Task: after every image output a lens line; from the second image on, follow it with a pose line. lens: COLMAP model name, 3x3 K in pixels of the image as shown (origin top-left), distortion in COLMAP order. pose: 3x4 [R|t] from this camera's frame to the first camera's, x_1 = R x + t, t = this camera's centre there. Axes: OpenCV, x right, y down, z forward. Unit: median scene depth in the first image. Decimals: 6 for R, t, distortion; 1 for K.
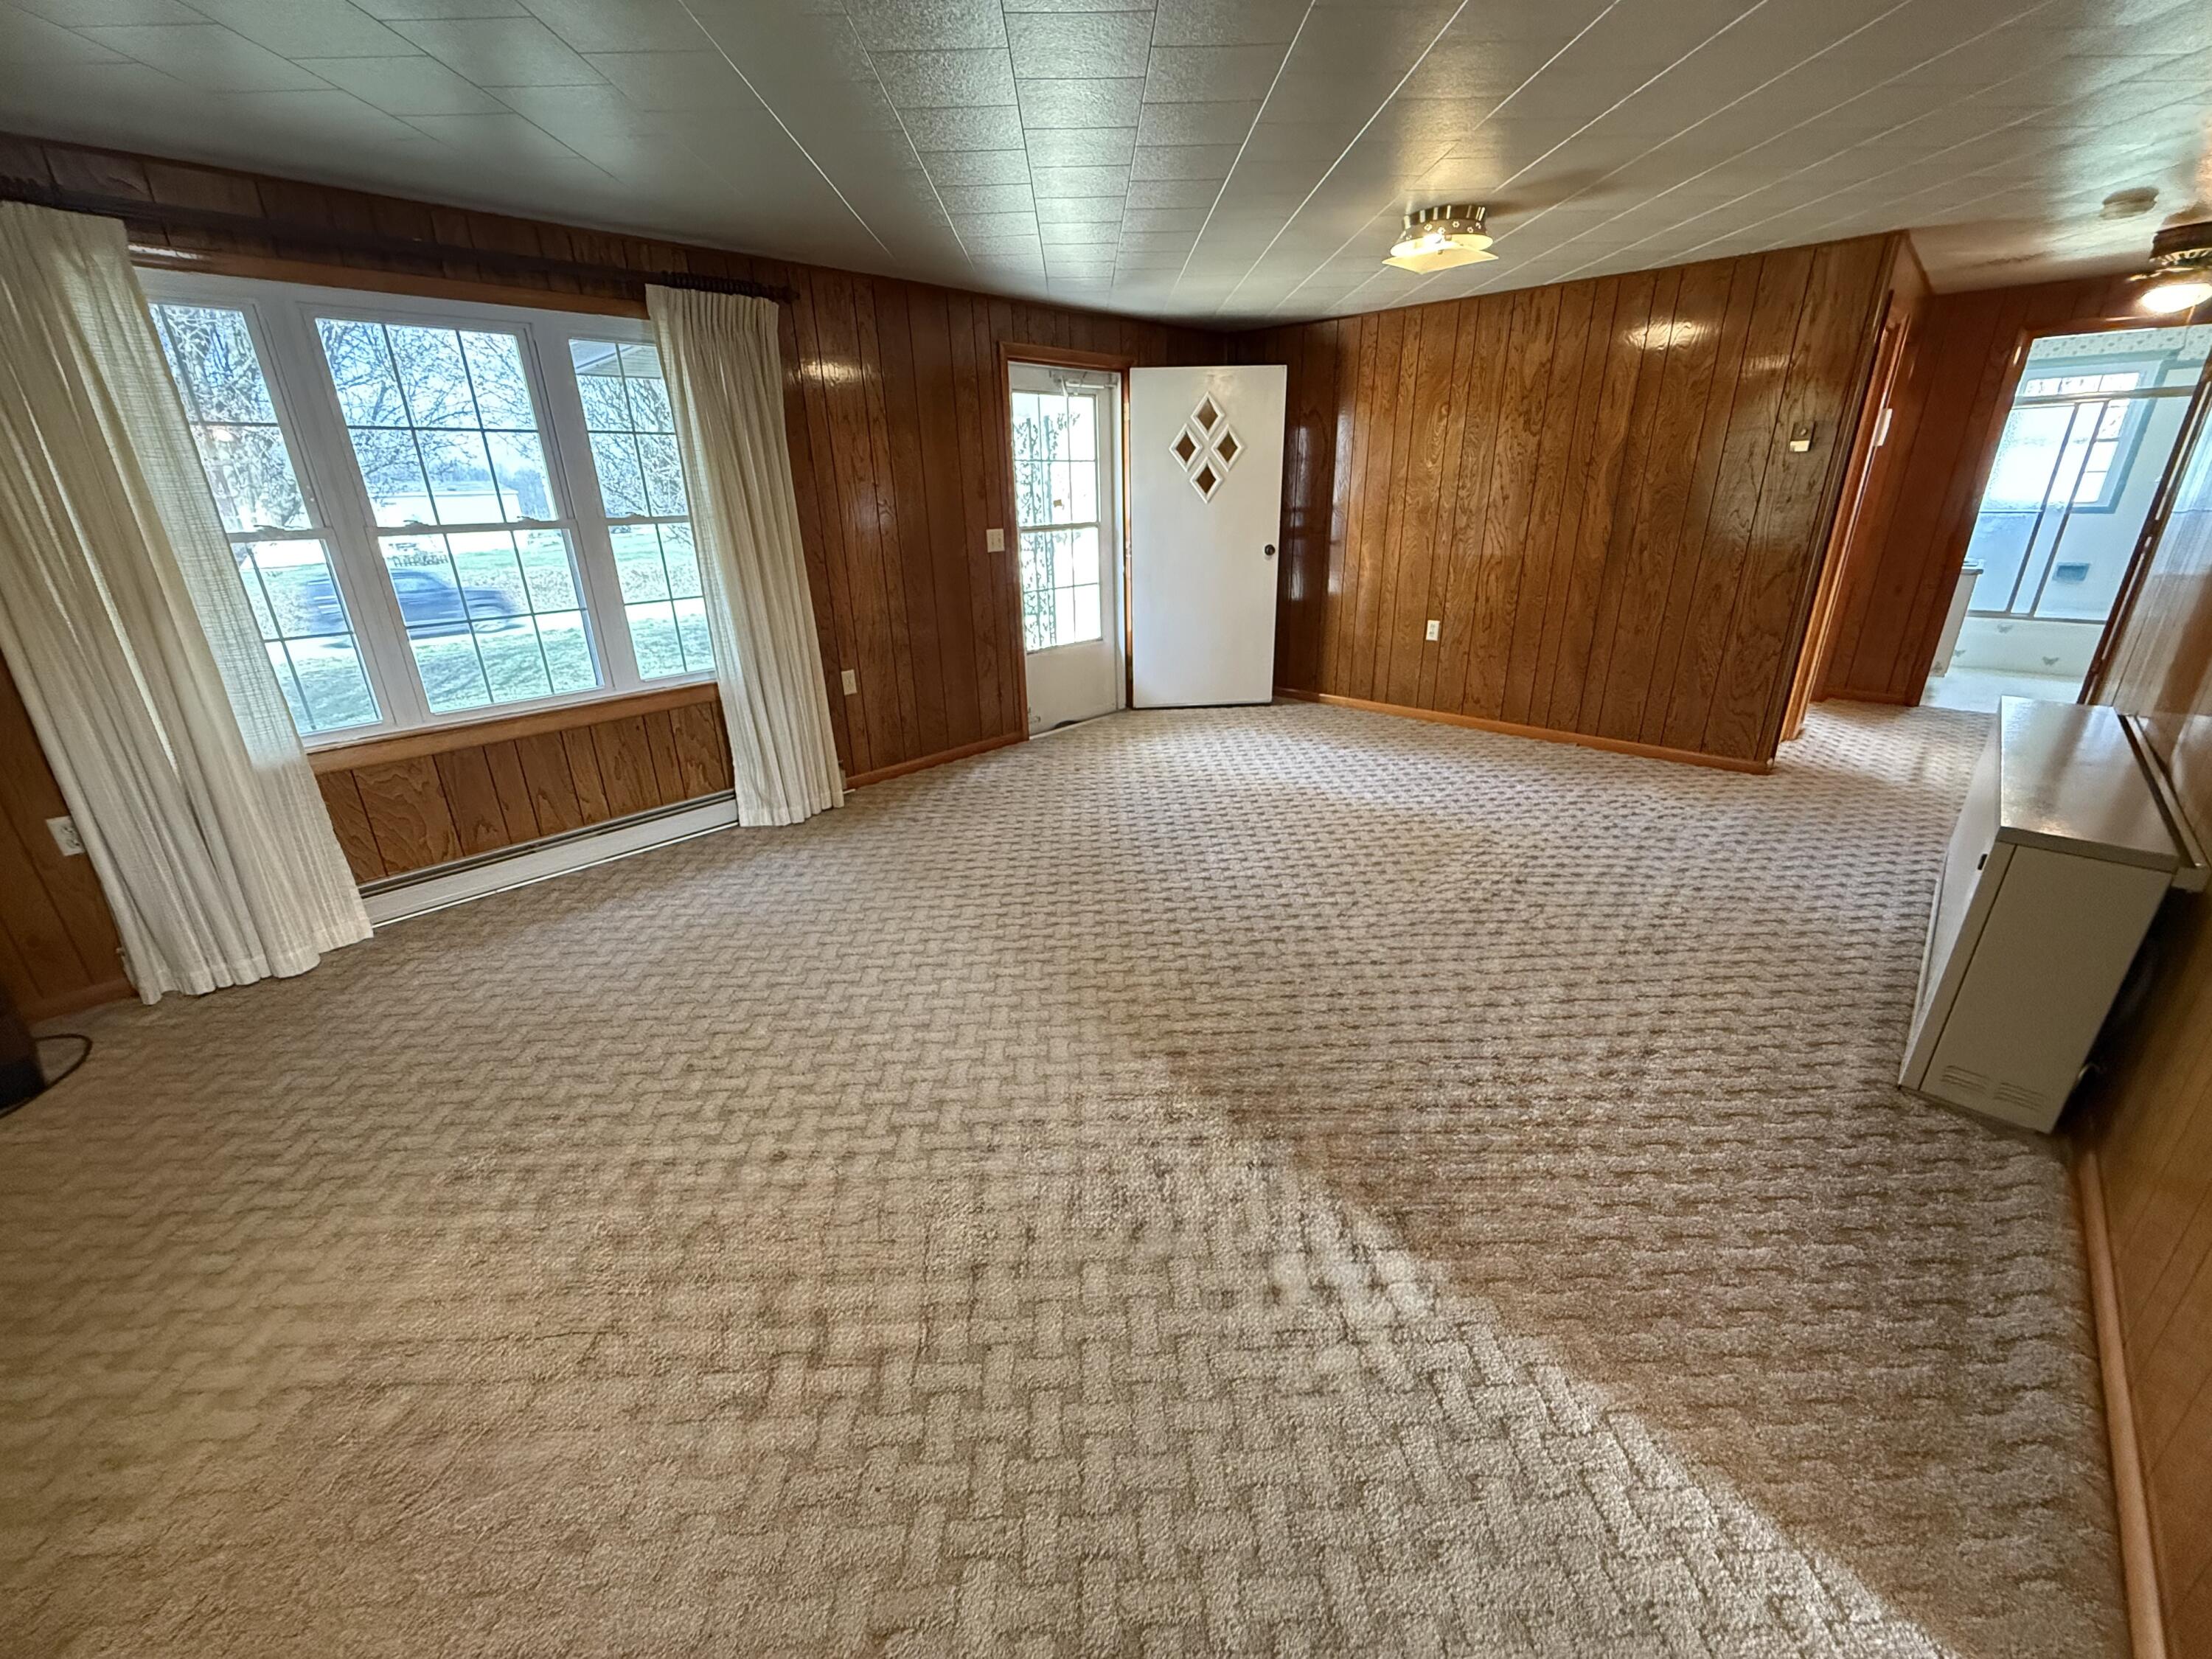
lens RADIAL K [[881.9, 0, 1105.0], [0, 881.9, 831.1], [0, 0, 1]] dist [-0.014962, -0.000289]
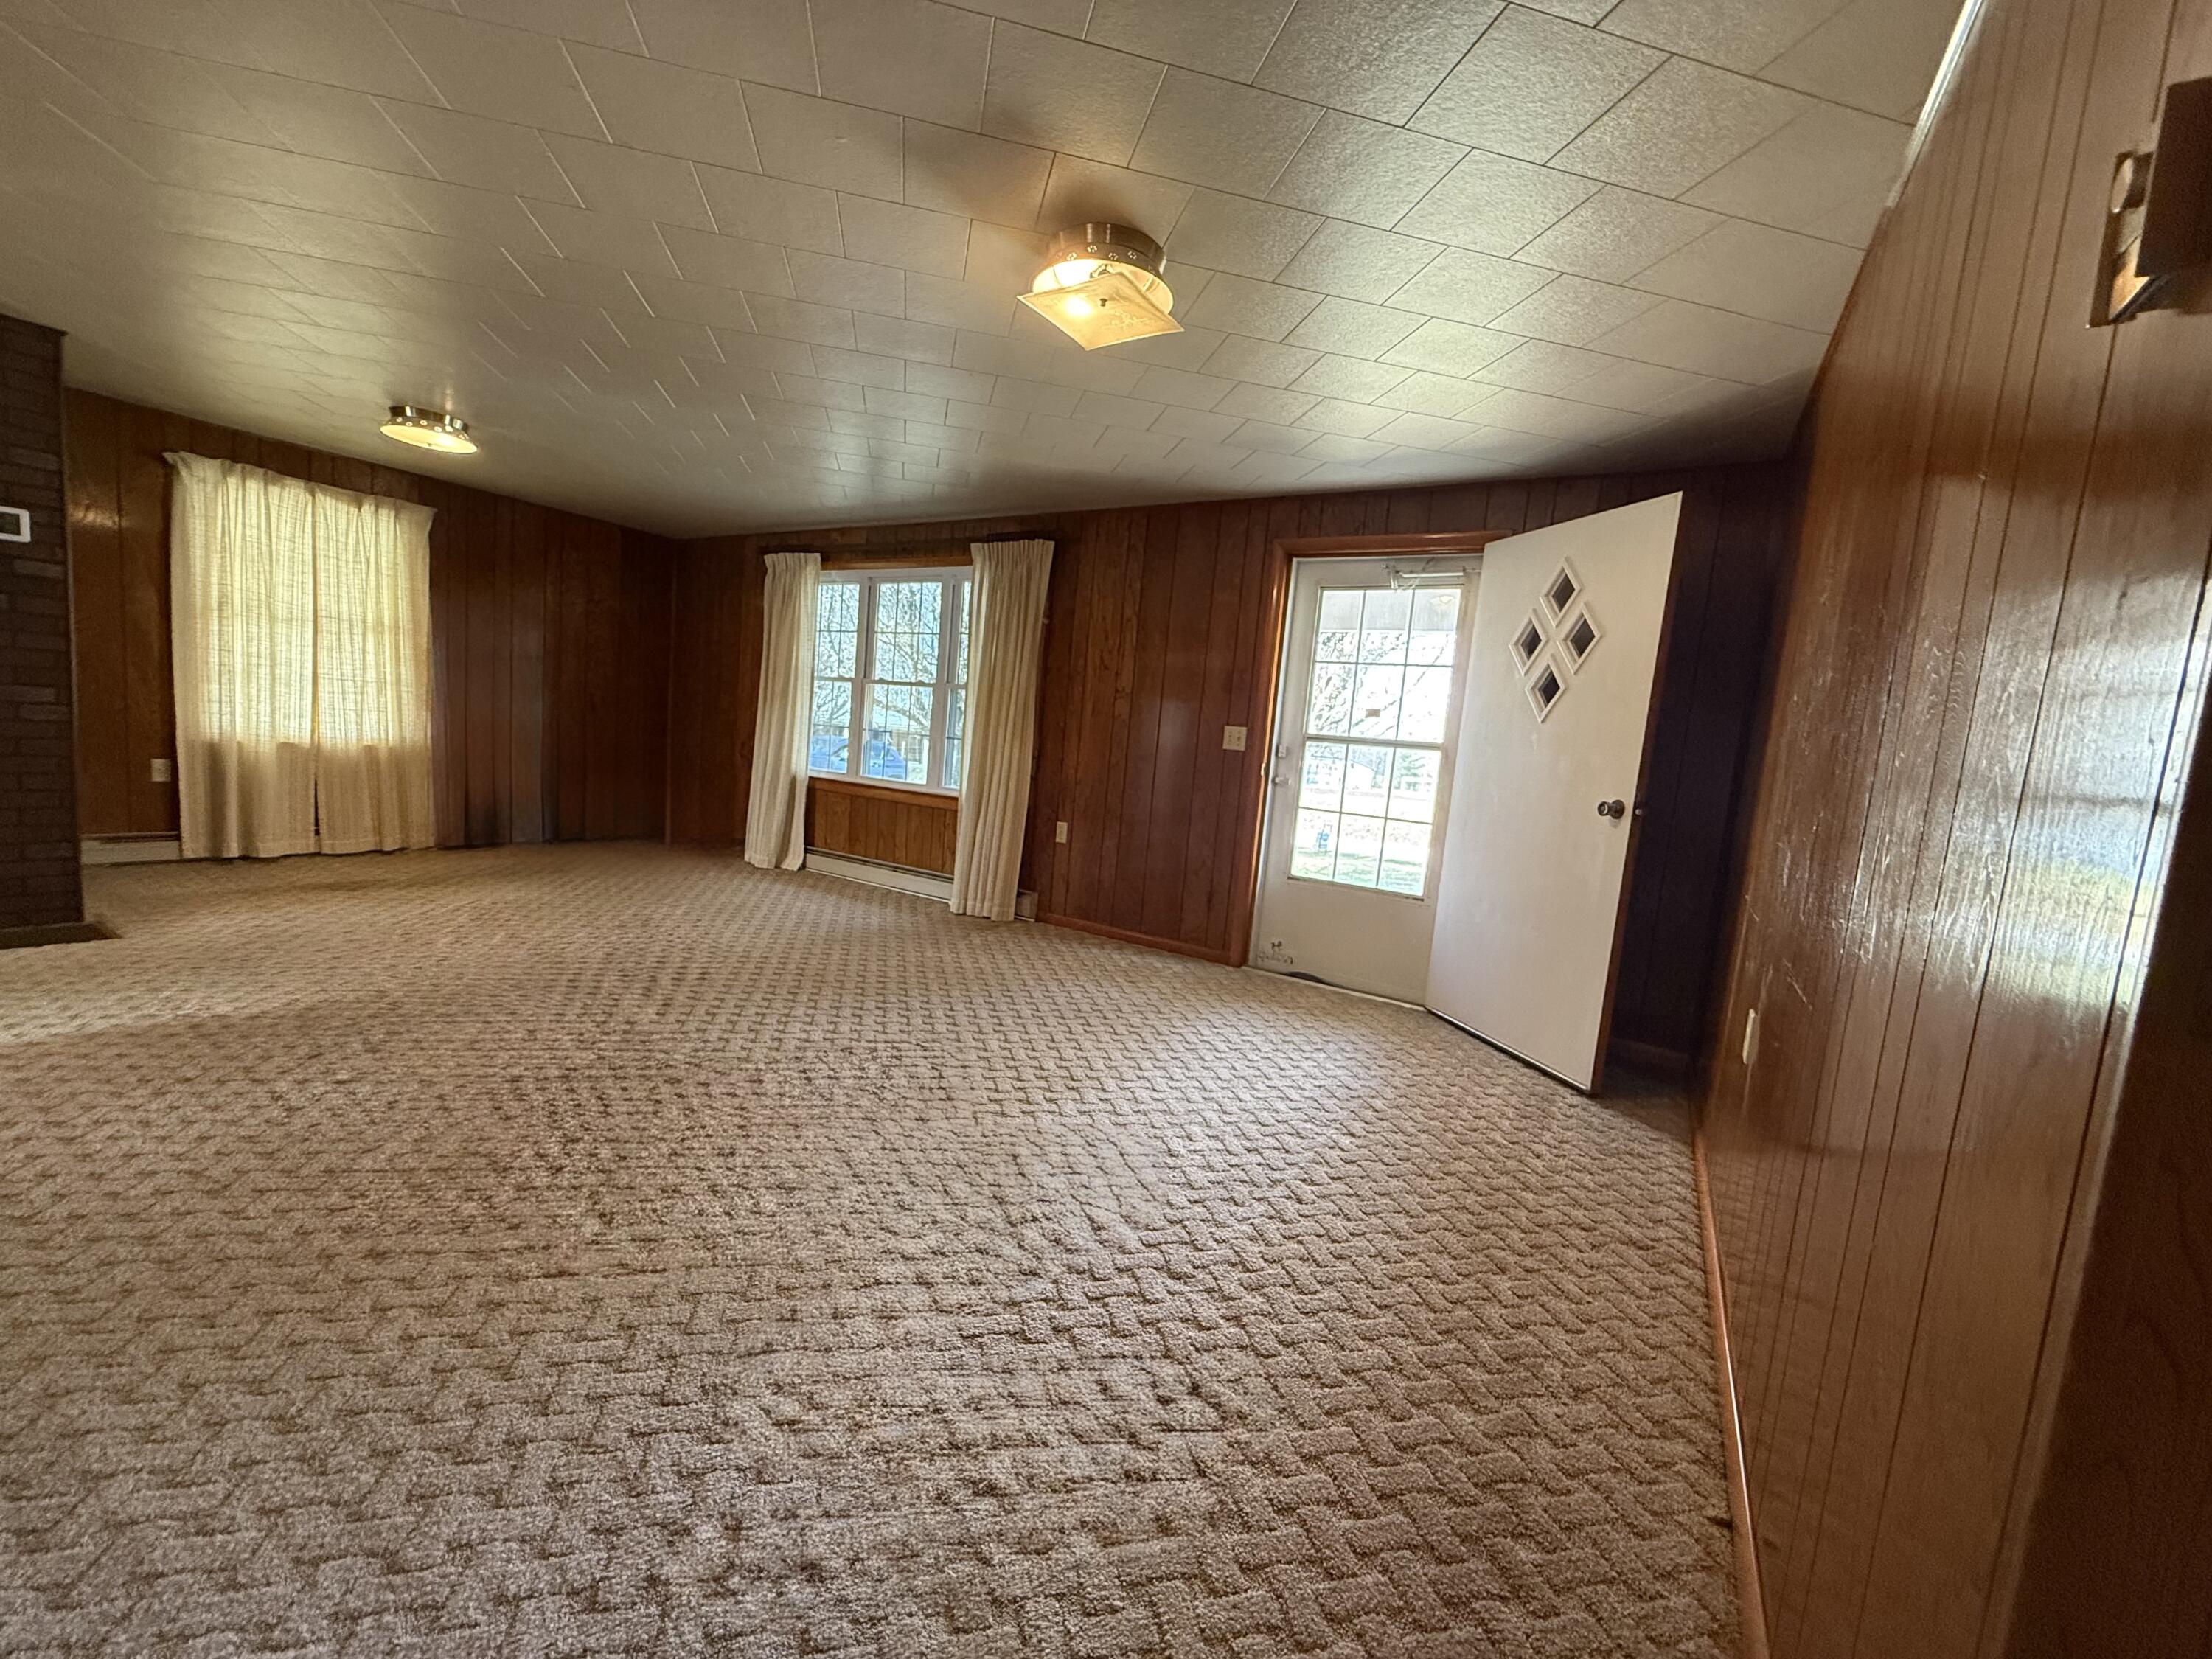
lens RADIAL K [[881.9, 0, 1099.8], [0, 881.9, 816.4], [0, 0, 1]] dist [-0.014962, -0.000289]
pose [[0.188594, 0.131862, -0.973162, 0.701378], [-0.438077, 0.898184, 0.036805, -0.211345], [0.878932, 0.419378, 0.227158, 0.647055]]
